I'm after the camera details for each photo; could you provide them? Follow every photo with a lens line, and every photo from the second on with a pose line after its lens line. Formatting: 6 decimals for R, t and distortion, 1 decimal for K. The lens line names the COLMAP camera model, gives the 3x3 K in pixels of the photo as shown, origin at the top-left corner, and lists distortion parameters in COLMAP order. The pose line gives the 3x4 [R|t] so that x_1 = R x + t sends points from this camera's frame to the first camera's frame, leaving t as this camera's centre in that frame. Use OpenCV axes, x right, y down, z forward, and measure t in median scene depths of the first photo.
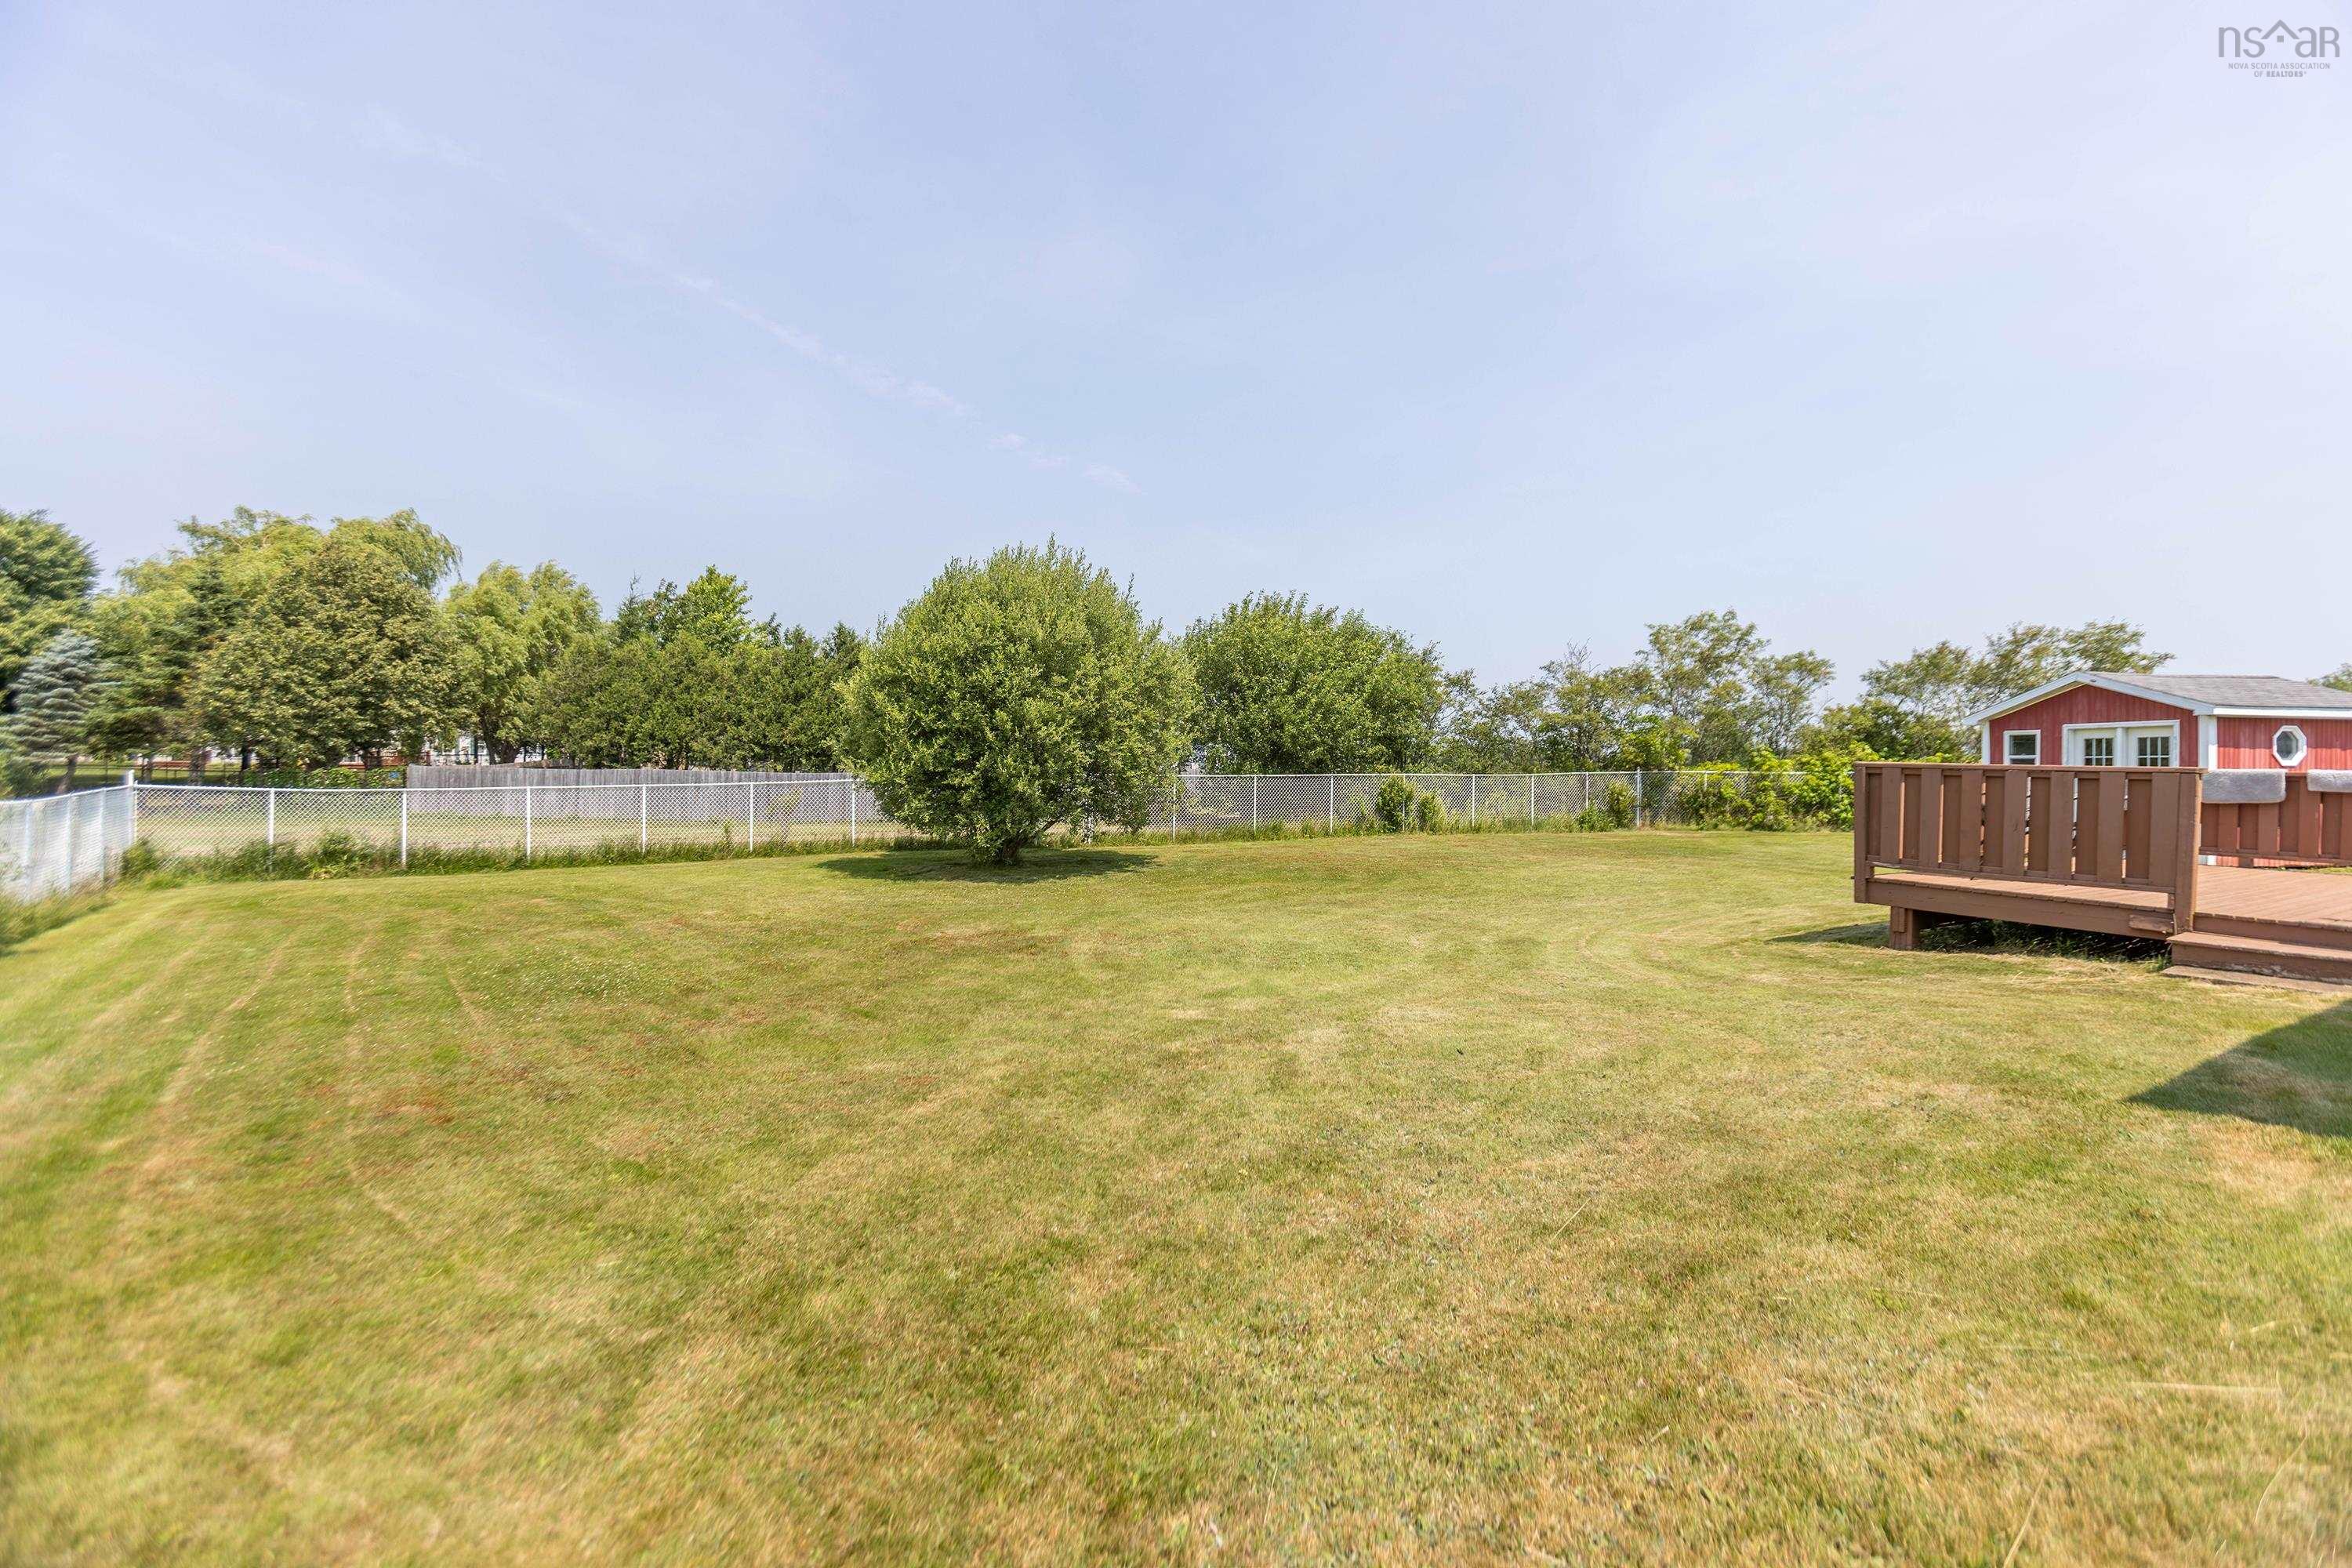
lens RADIAL K [[1045.3, 0, 1188.7], [0, 1045.3, 770.0], [0, 0, 1]] dist [-0.017719, 0.016190]
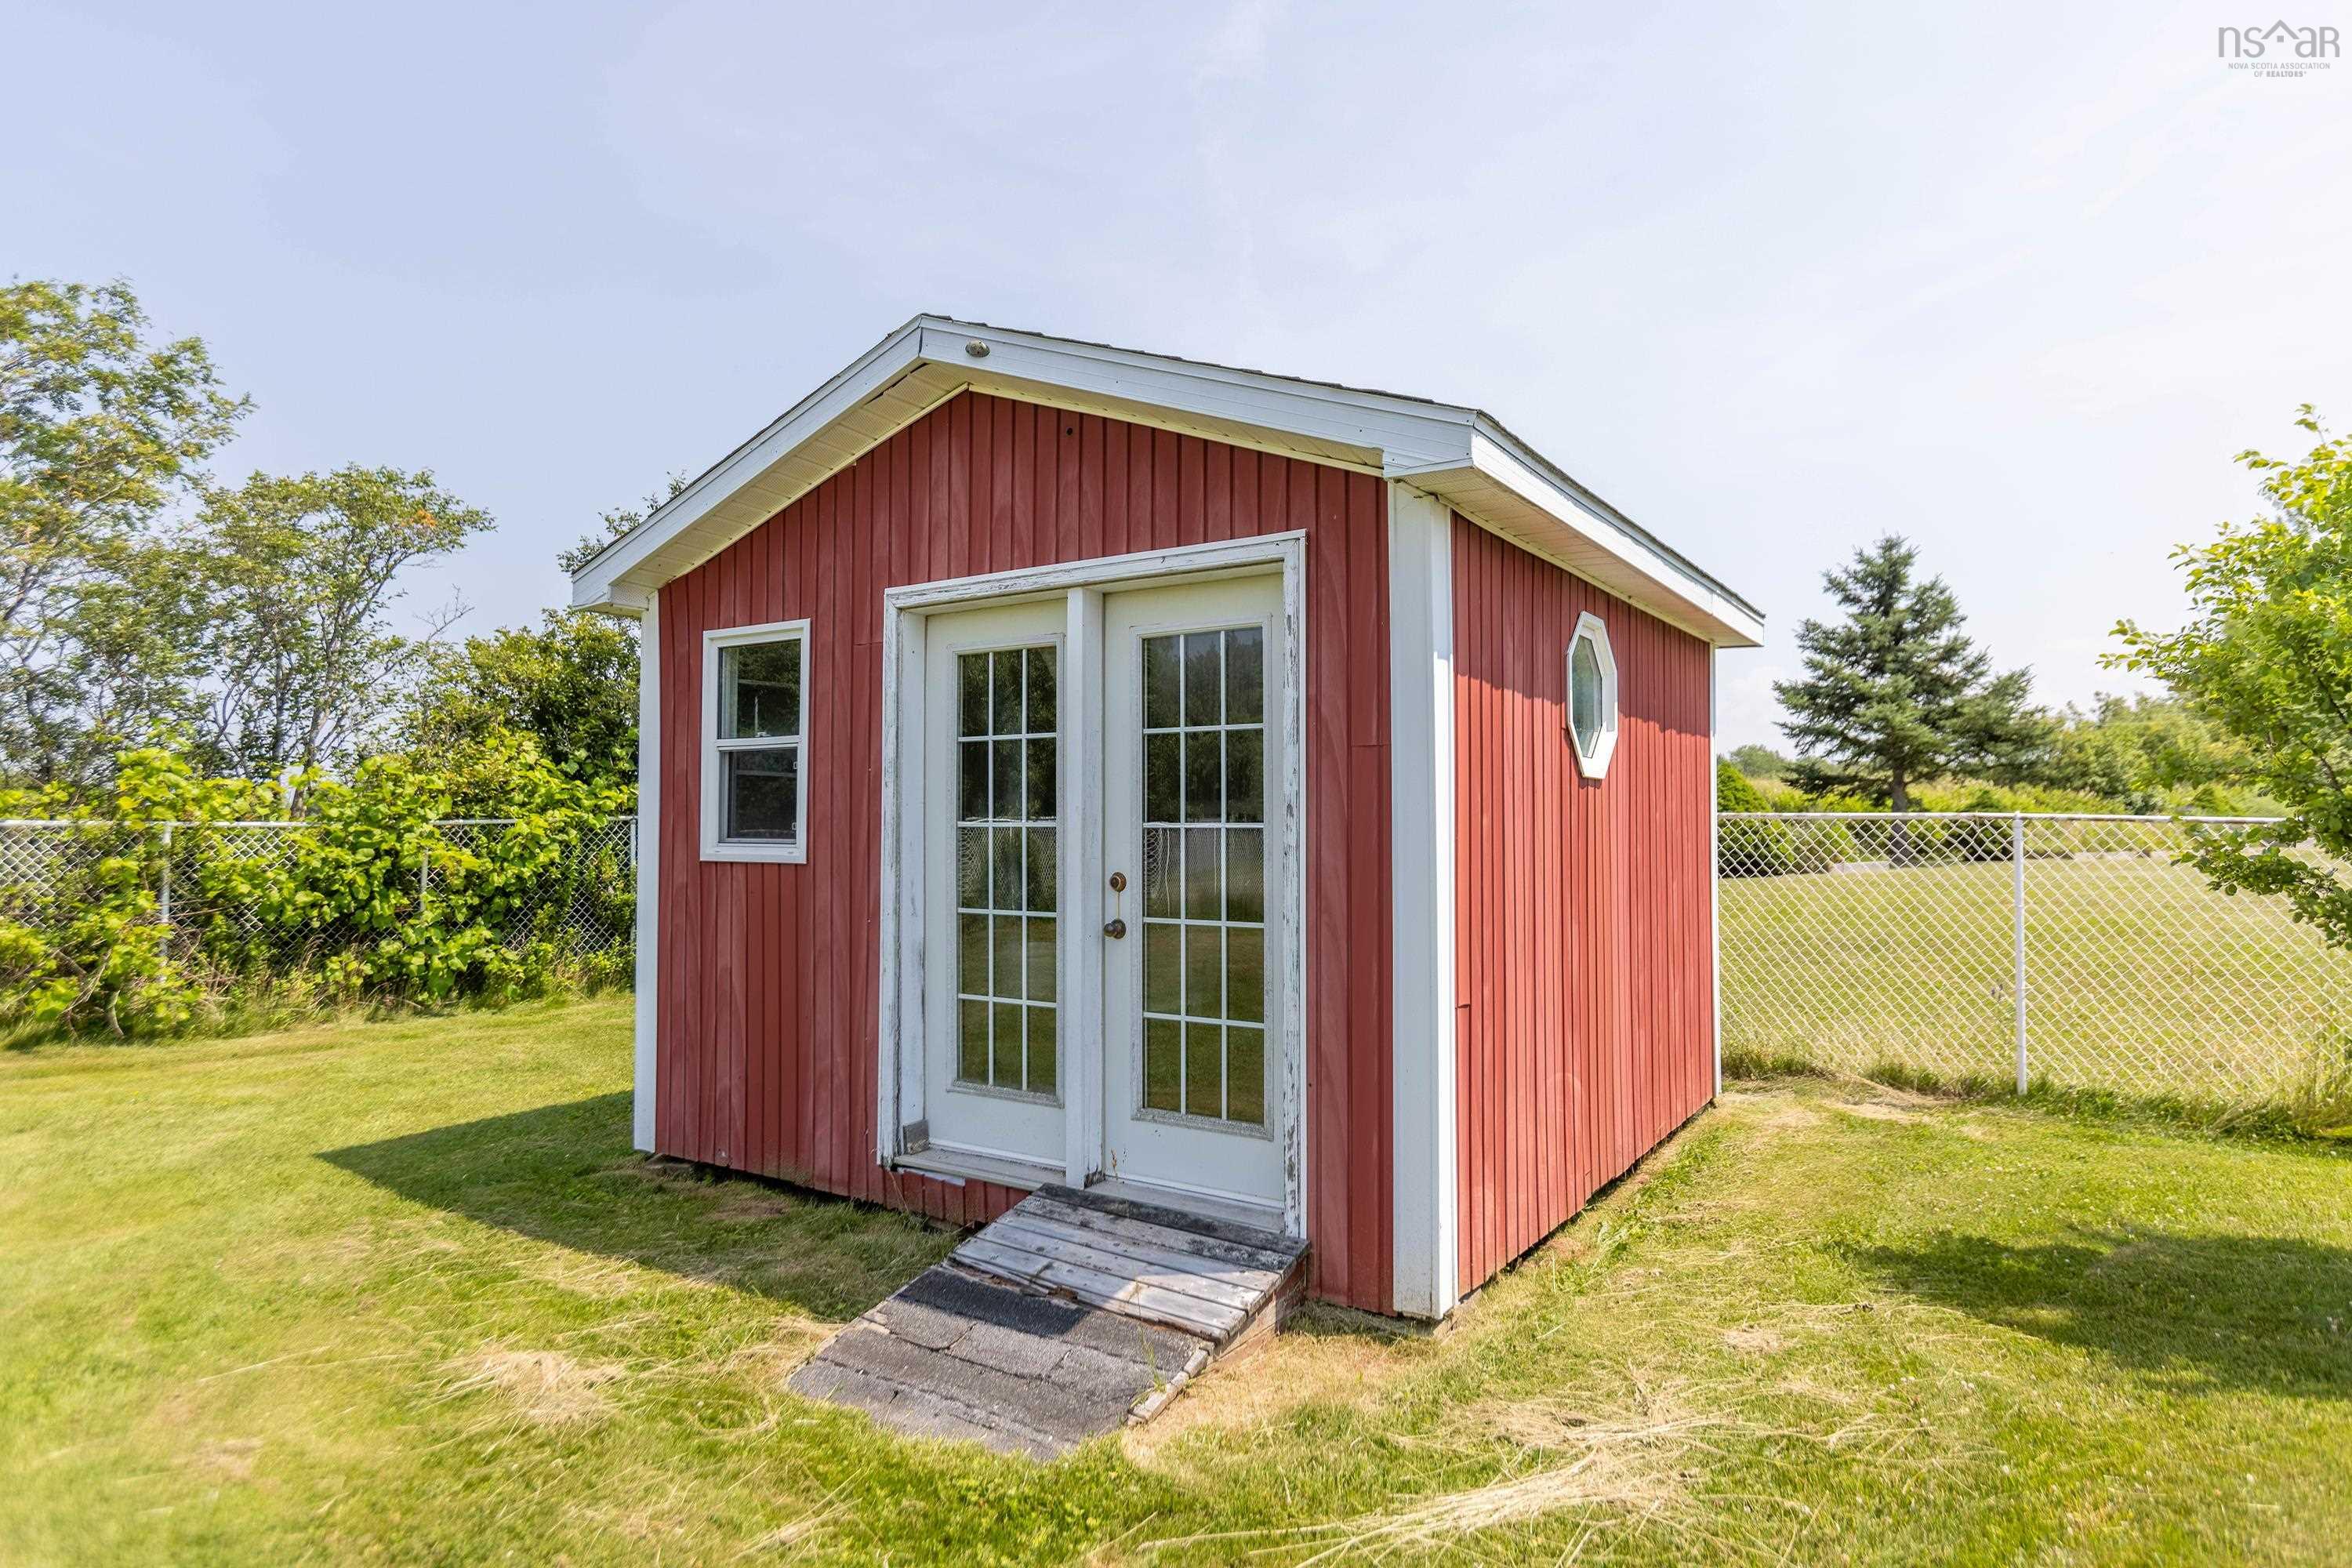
lens RADIAL K [[1345.5, 0, 1176.0], [0, 1345.5, 784.0], [0, 0, 1]] dist [-0.002427, 0.000381]
pose [[0.704345, 0.015699, 0.709684, 0.725868], [0.006496, 0.999571, -0.028558, 0.005375], [-0.709828, 0.024725, 0.703941, 0.807056]]
